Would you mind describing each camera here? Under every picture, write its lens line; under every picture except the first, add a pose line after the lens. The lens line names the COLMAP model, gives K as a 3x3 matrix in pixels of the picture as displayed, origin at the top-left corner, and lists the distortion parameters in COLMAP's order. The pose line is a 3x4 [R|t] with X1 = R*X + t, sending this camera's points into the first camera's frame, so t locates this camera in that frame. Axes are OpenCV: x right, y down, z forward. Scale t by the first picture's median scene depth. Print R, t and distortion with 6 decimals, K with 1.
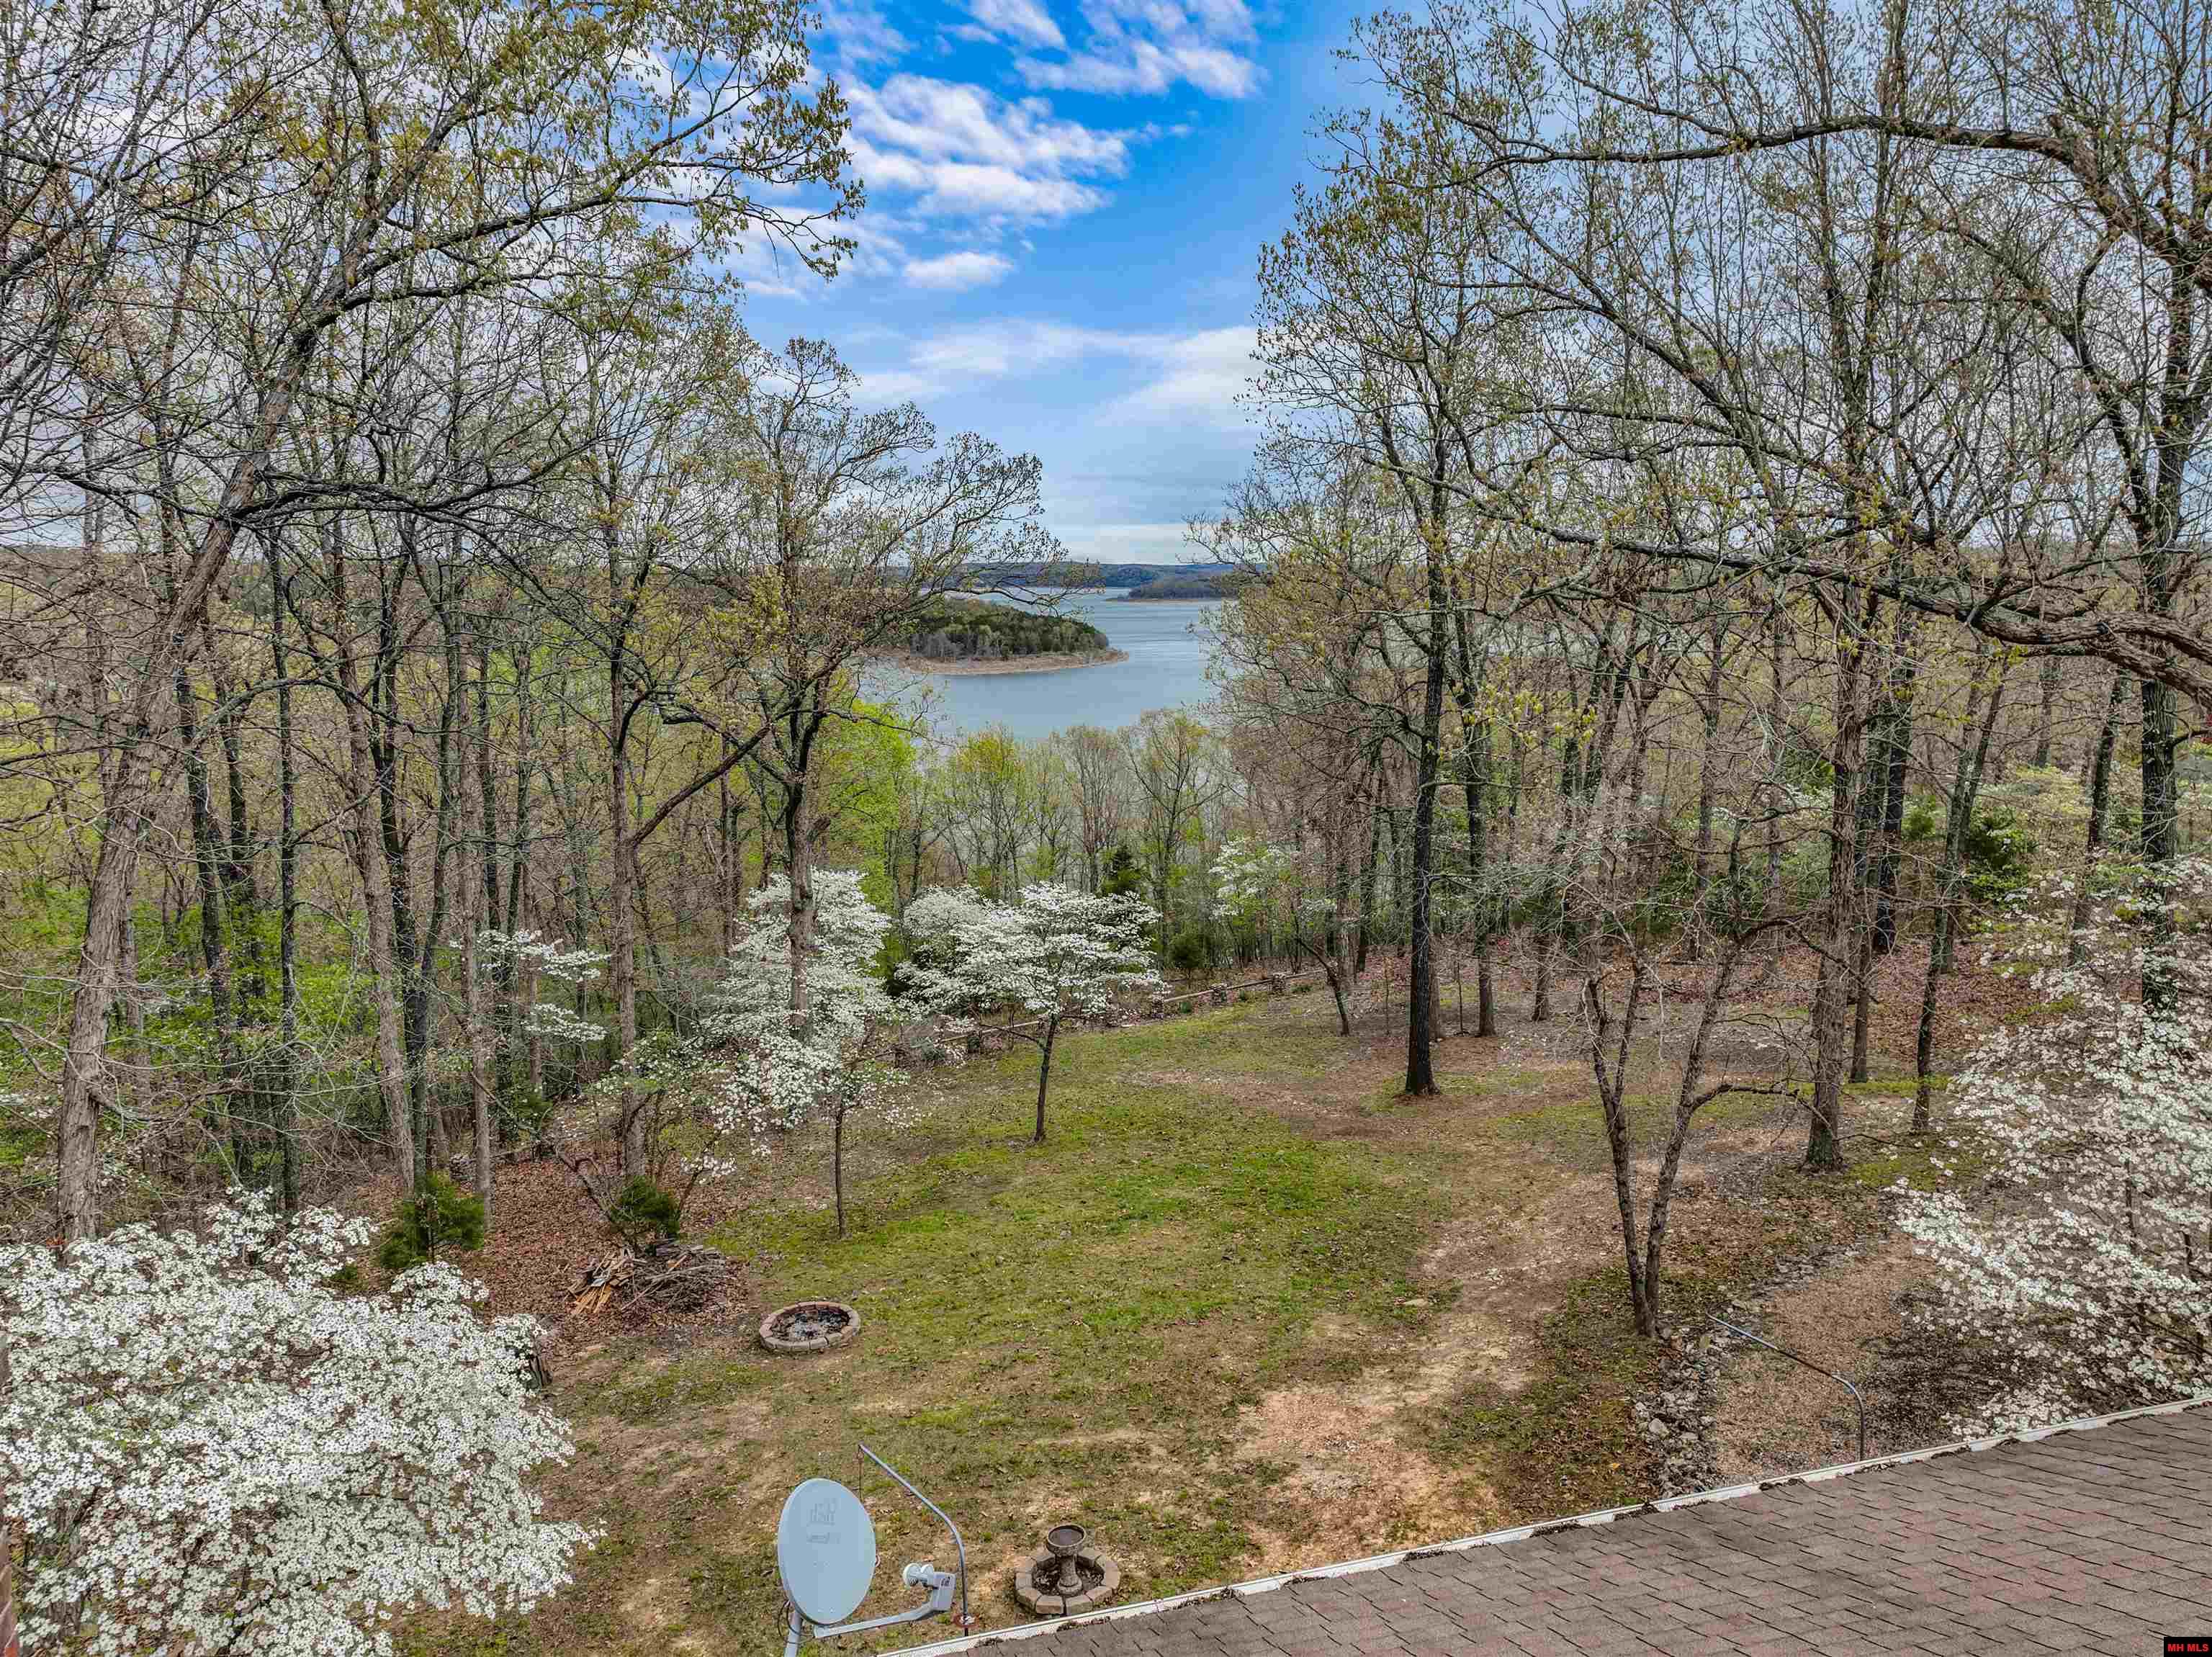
lens RADIAL K [[1580.8, 0, 1091.6], [0, 1580.8, 825.3], [0, 0, 1]] dist [0.010009, -0.008772]
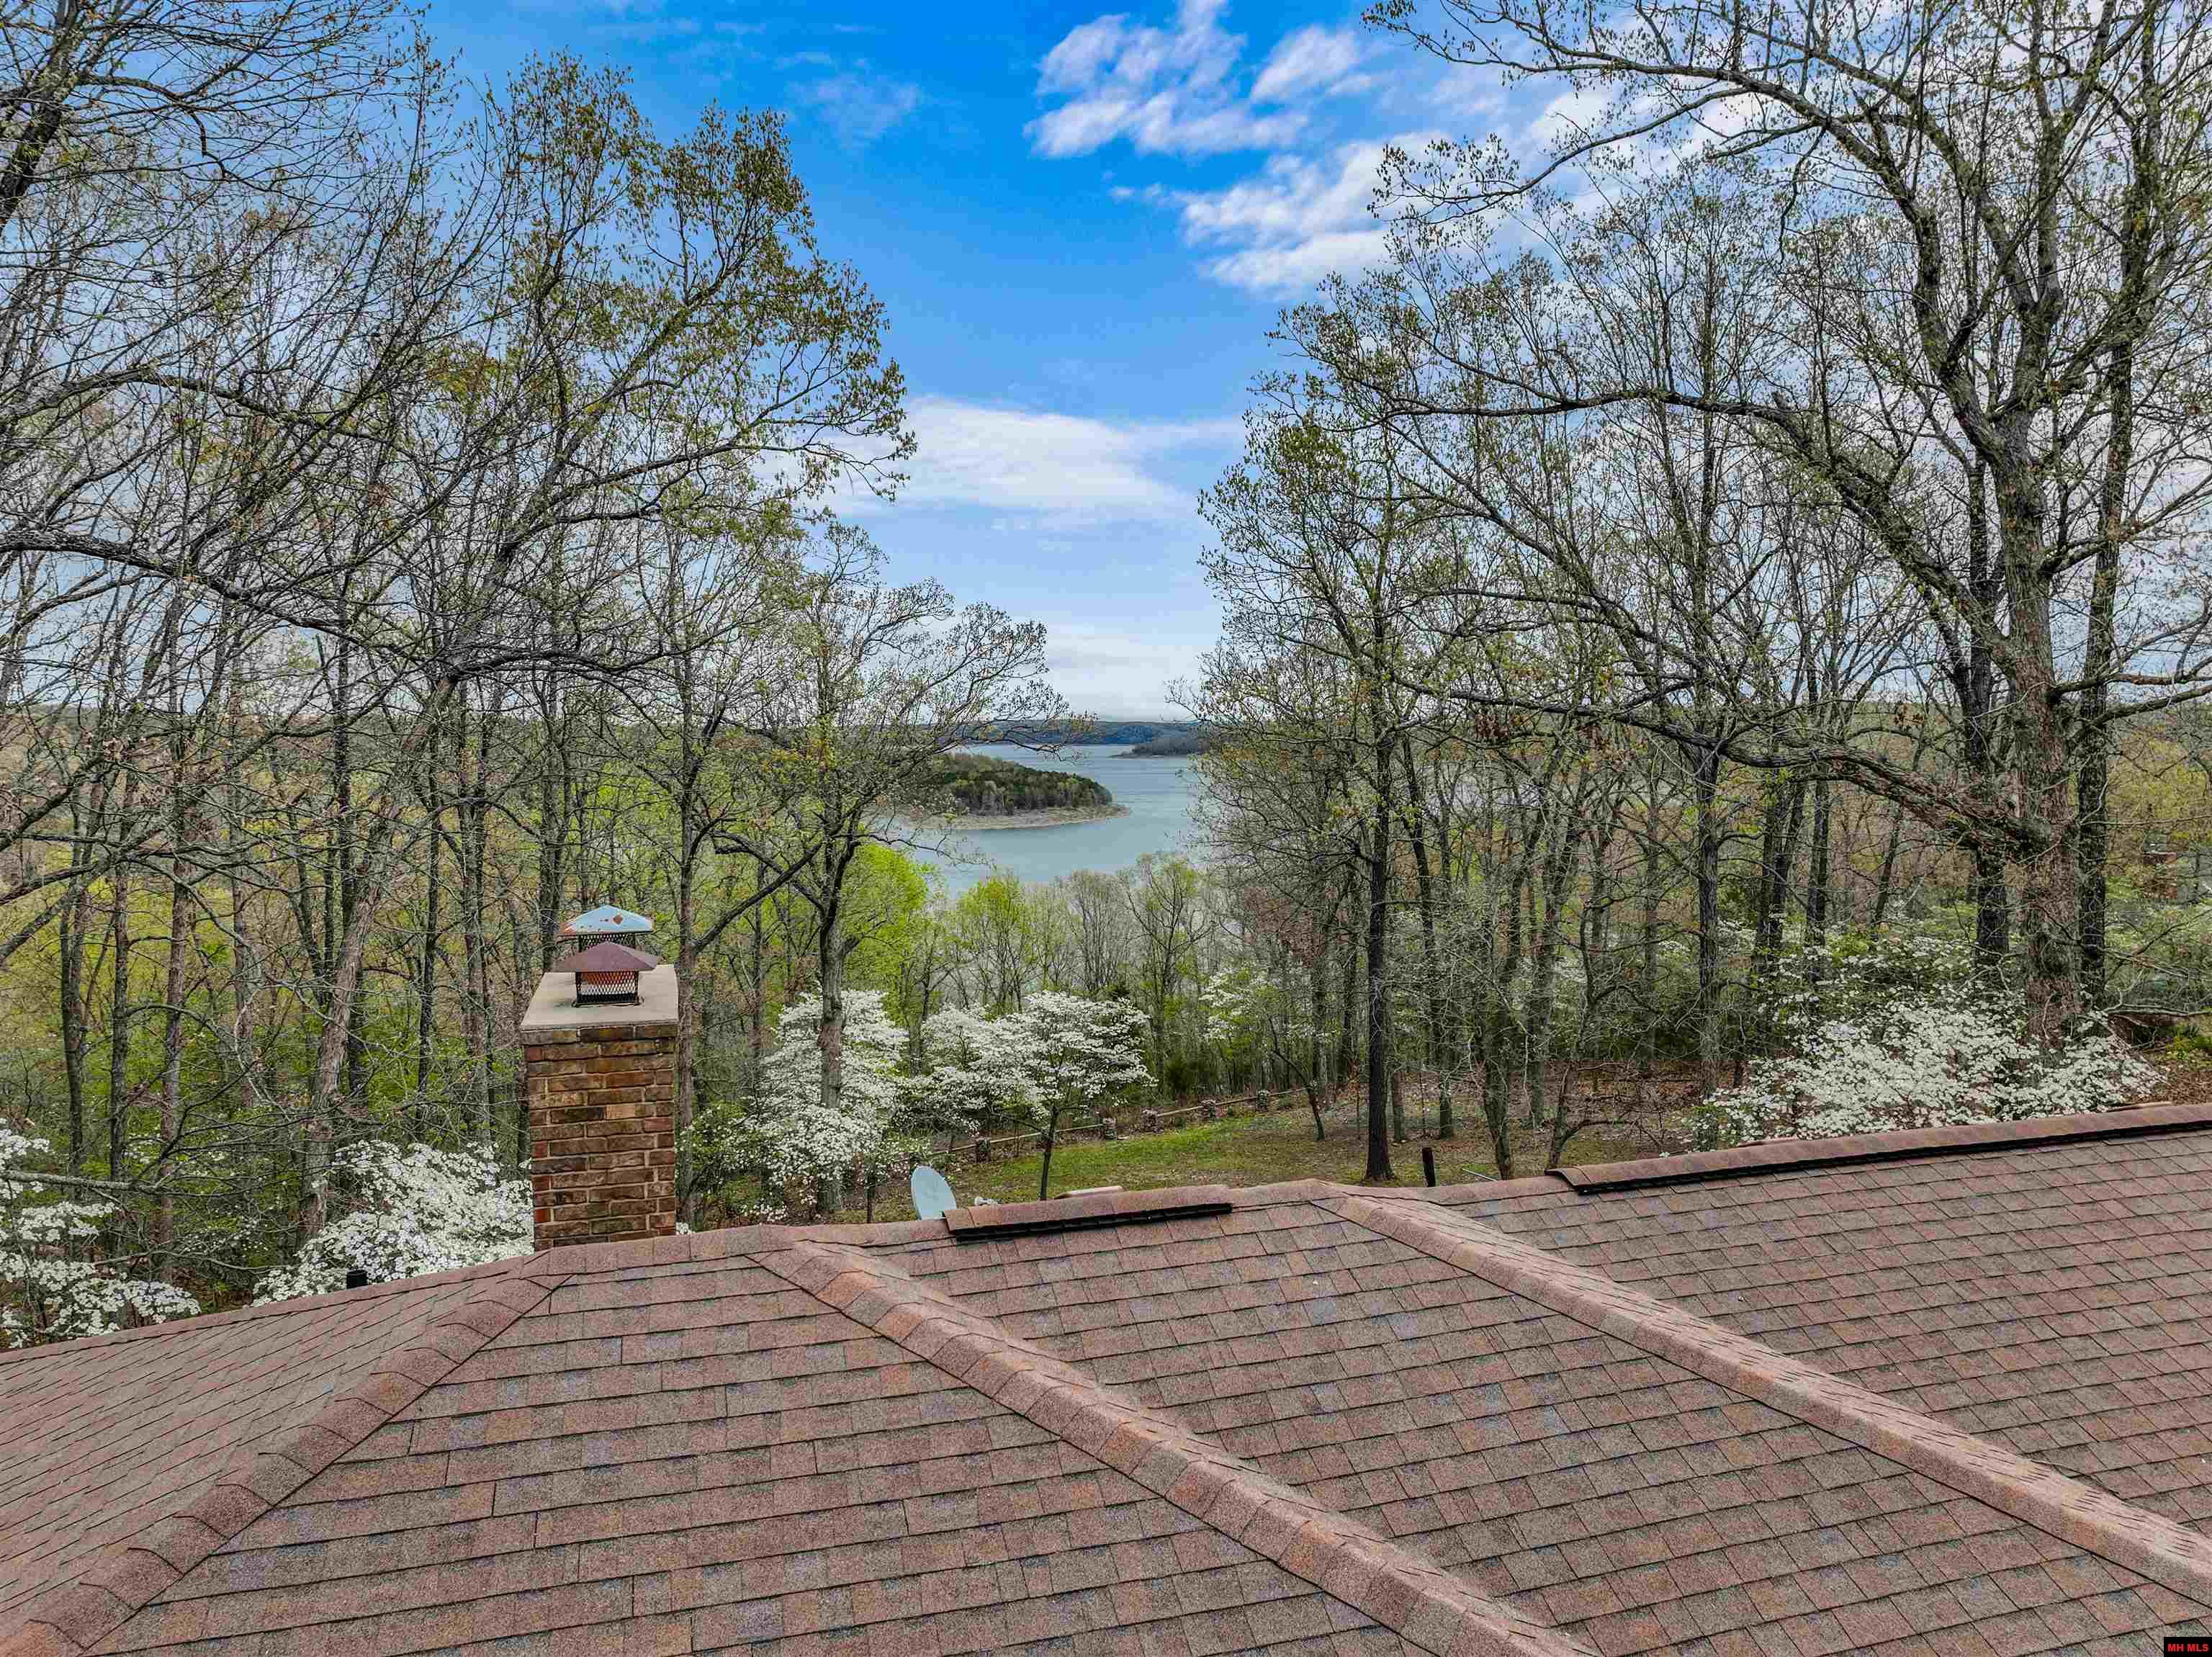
lens RADIAL K [[1580.8, 0, 1112.3], [0, 1580.8, 832.0], [0, 0, 1]] dist [0.010009, -0.008772]
pose [[0.999946, 0.001543, 0.010270, 0.004553], [-0.000569, 0.995556, -0.094171, 0.025528], [-0.010369, 0.094160, 0.995503, -0.132122]]
